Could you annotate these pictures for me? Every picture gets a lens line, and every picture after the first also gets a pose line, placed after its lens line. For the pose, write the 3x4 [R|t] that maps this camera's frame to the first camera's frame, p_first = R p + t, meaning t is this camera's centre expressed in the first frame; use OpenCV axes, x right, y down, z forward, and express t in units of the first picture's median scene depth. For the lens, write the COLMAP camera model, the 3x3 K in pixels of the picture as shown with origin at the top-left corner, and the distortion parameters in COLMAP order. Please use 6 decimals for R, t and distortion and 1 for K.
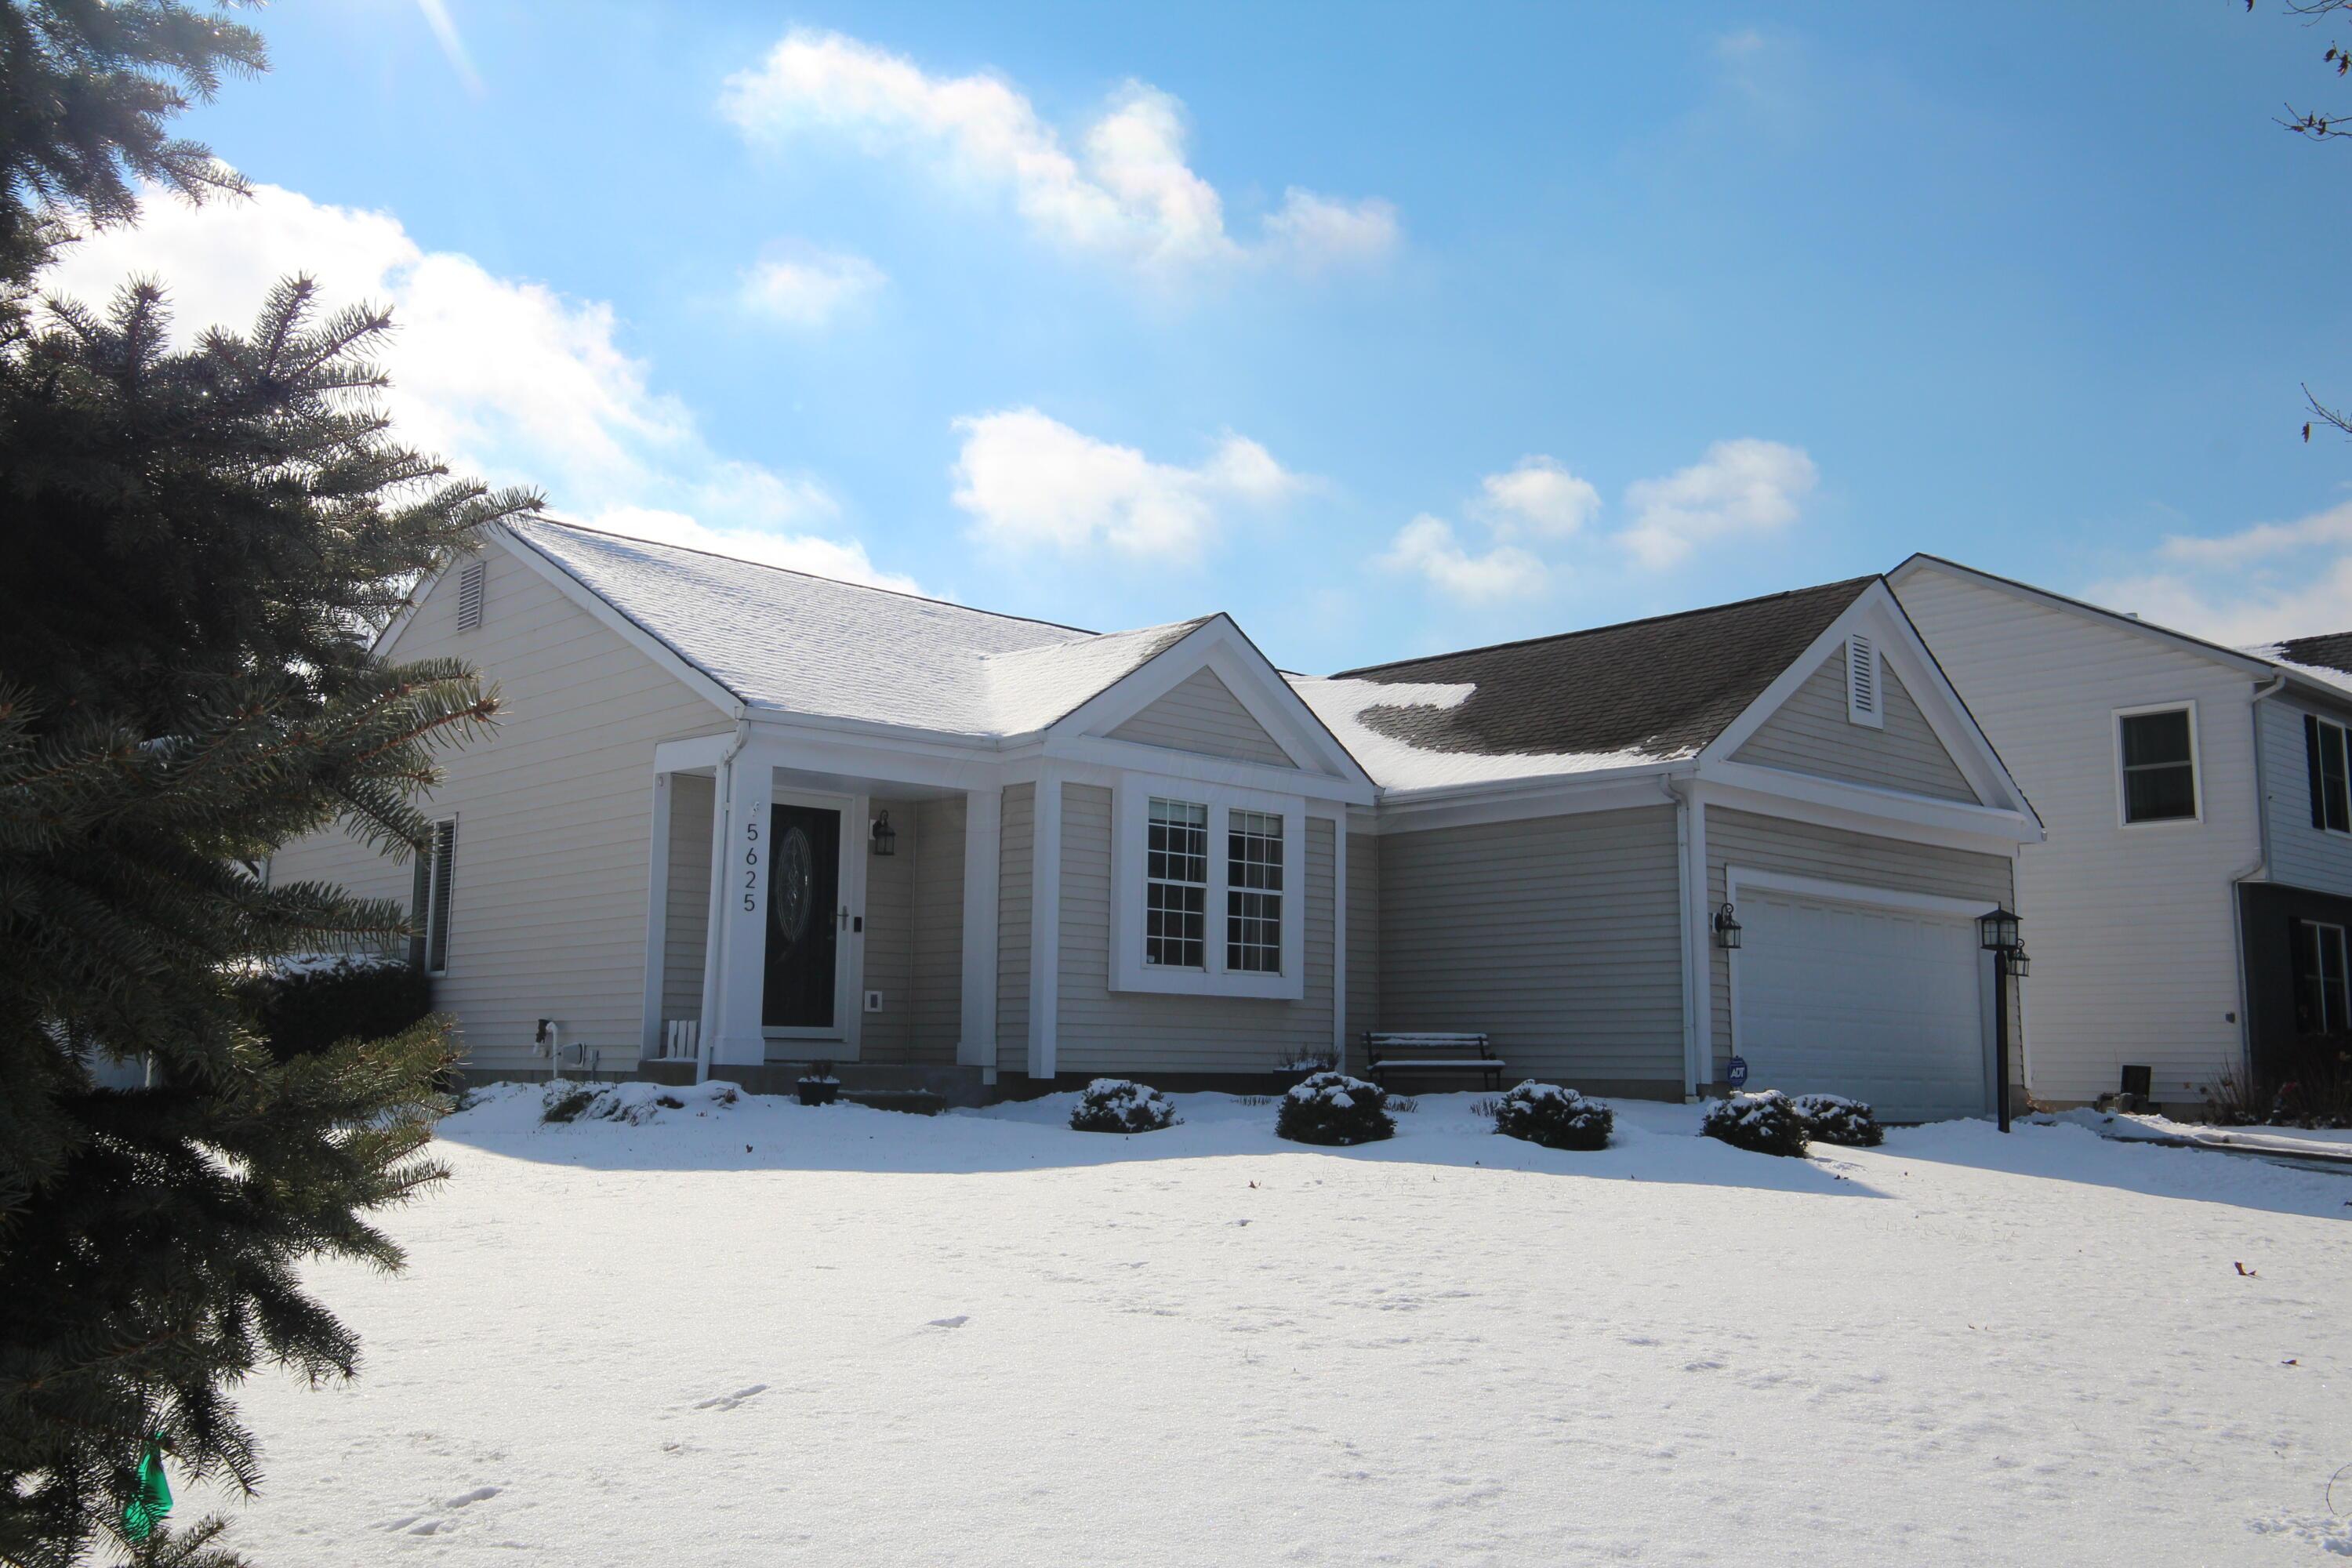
lens RADIAL K [[2043.0, 0, 1176.0], [0, 2043.0, 784.0], [0, 0, 1]] dist [0.063498, -0.082020]
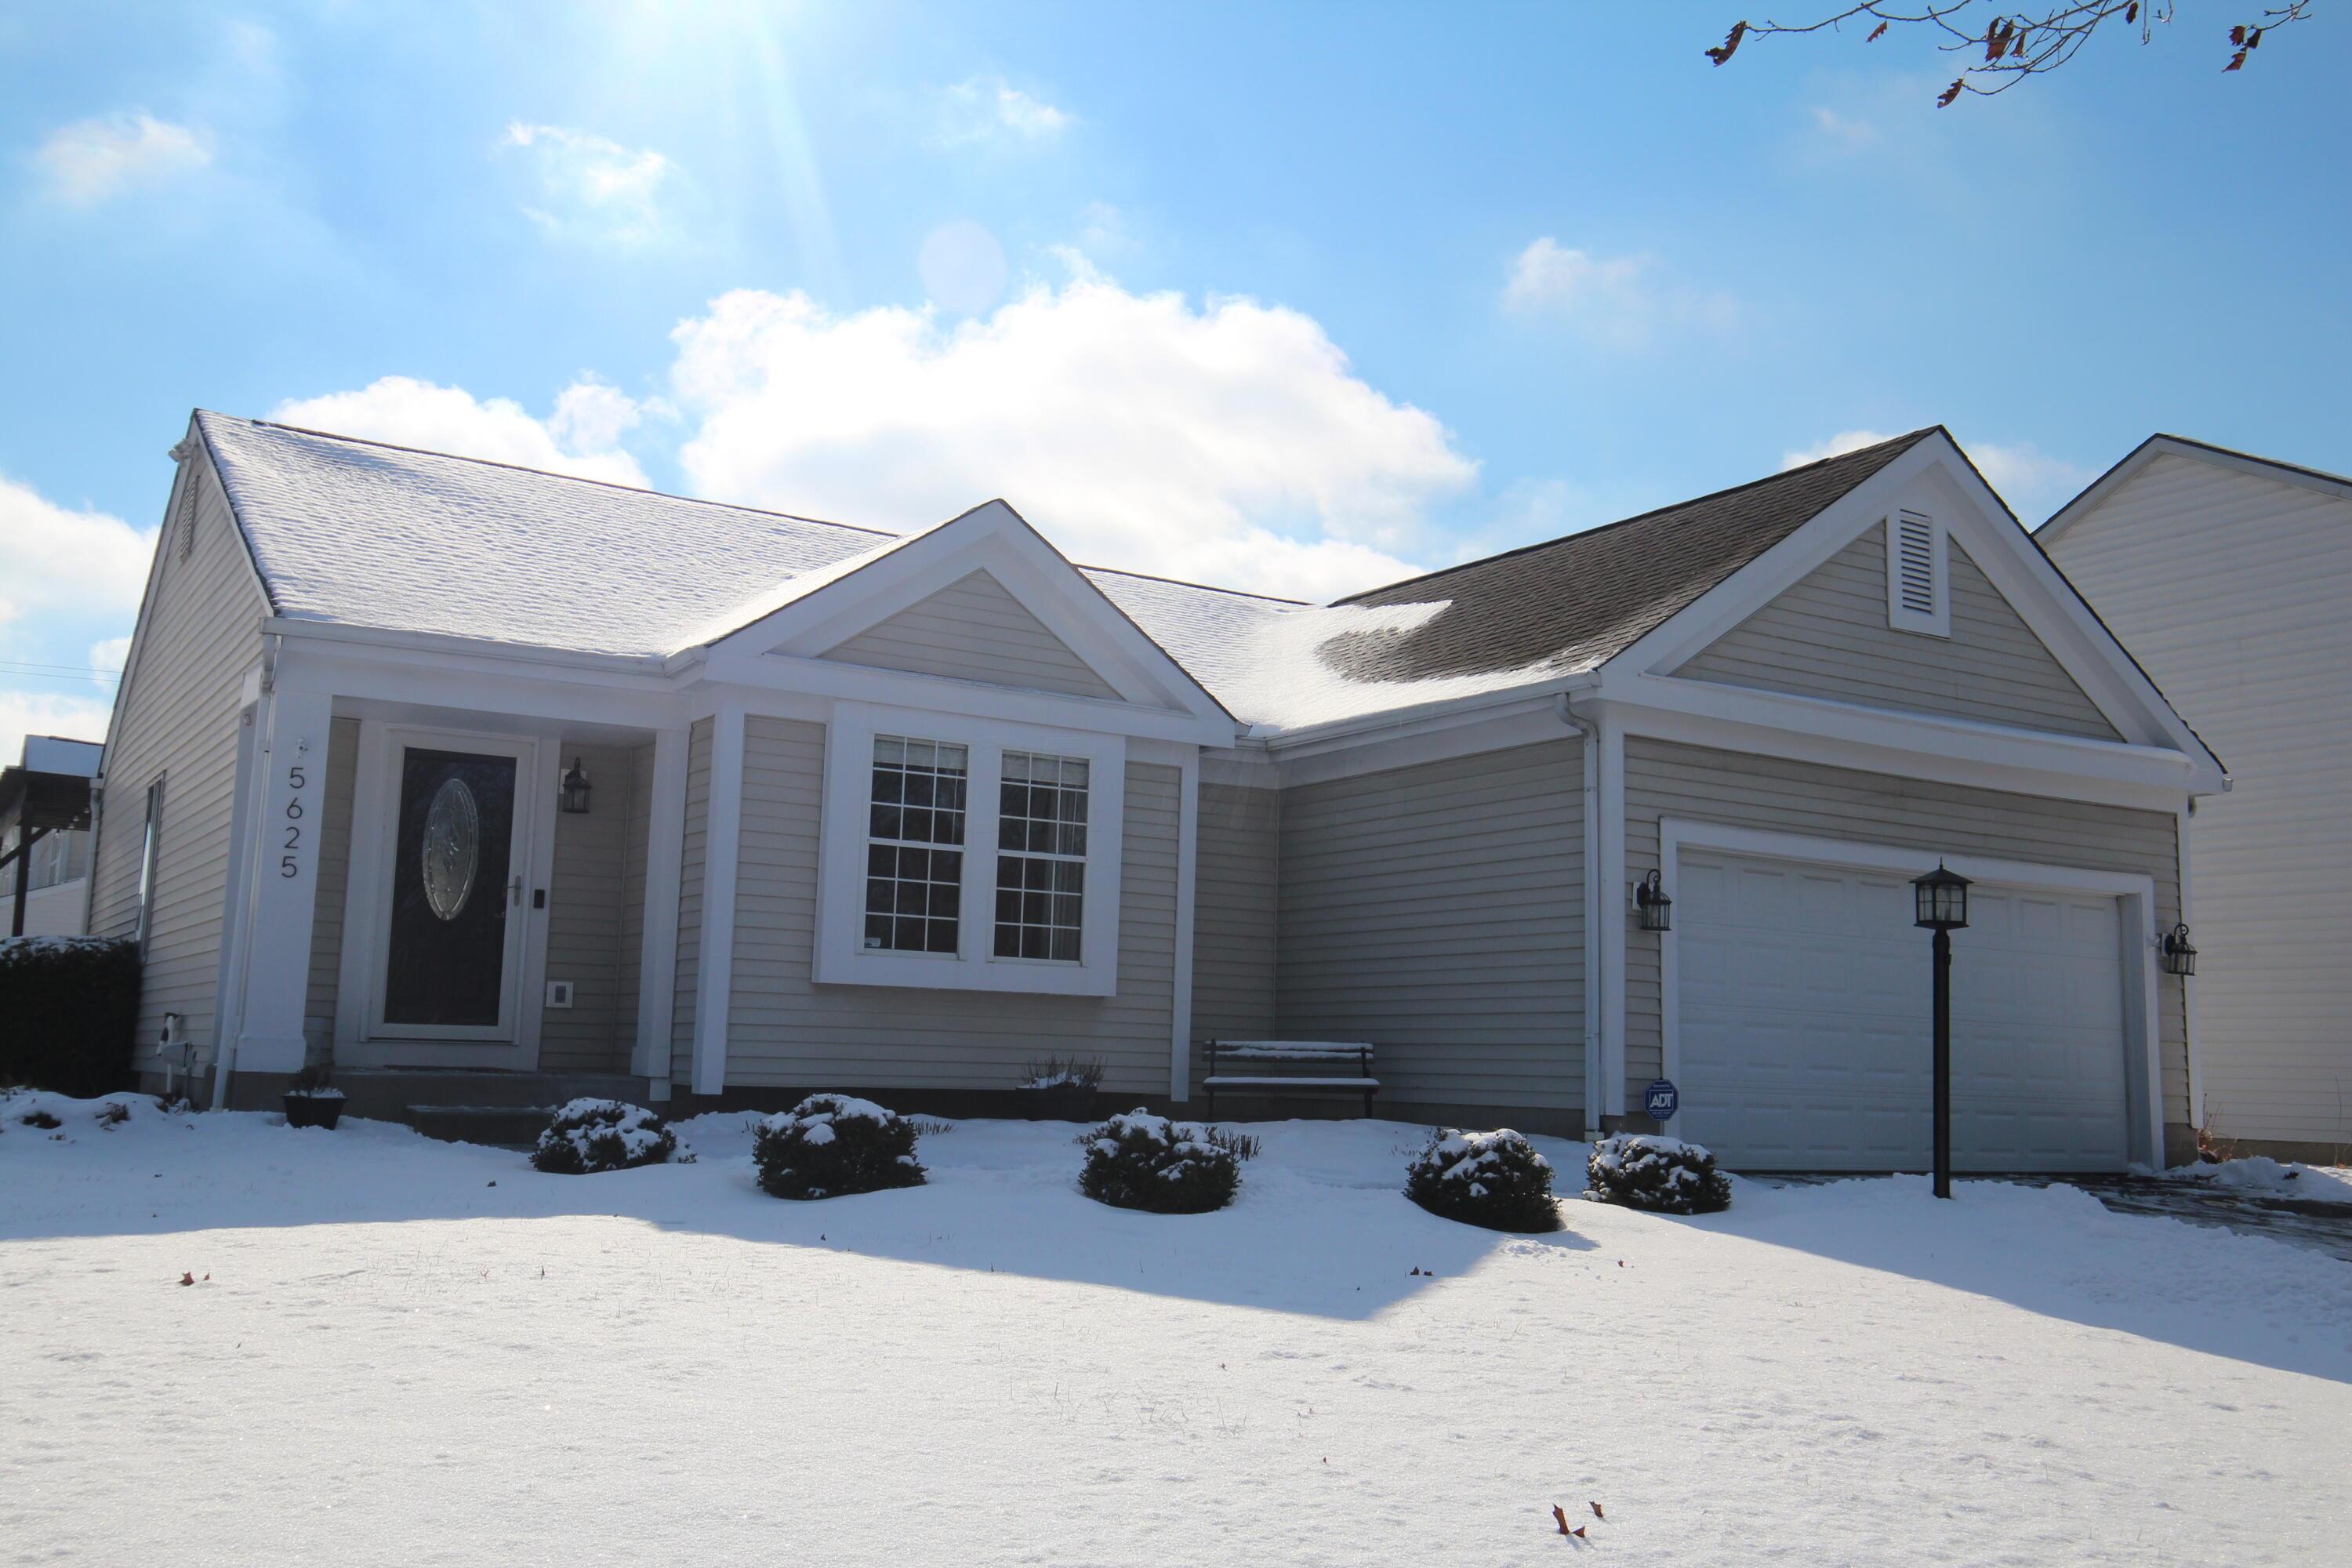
lens RADIAL K [[2114.0, 0, 1176.0], [0, 2114.0, 784.0], [0, 0, 1]] dist [0.051449, -0.020557]
pose [[0.981326, -0.011137, -0.192031, 0.248495], [0.011326, 0.999936, -0.000112, 0.026121], [0.192020, -0.002065, 0.981389, 0.226064]]
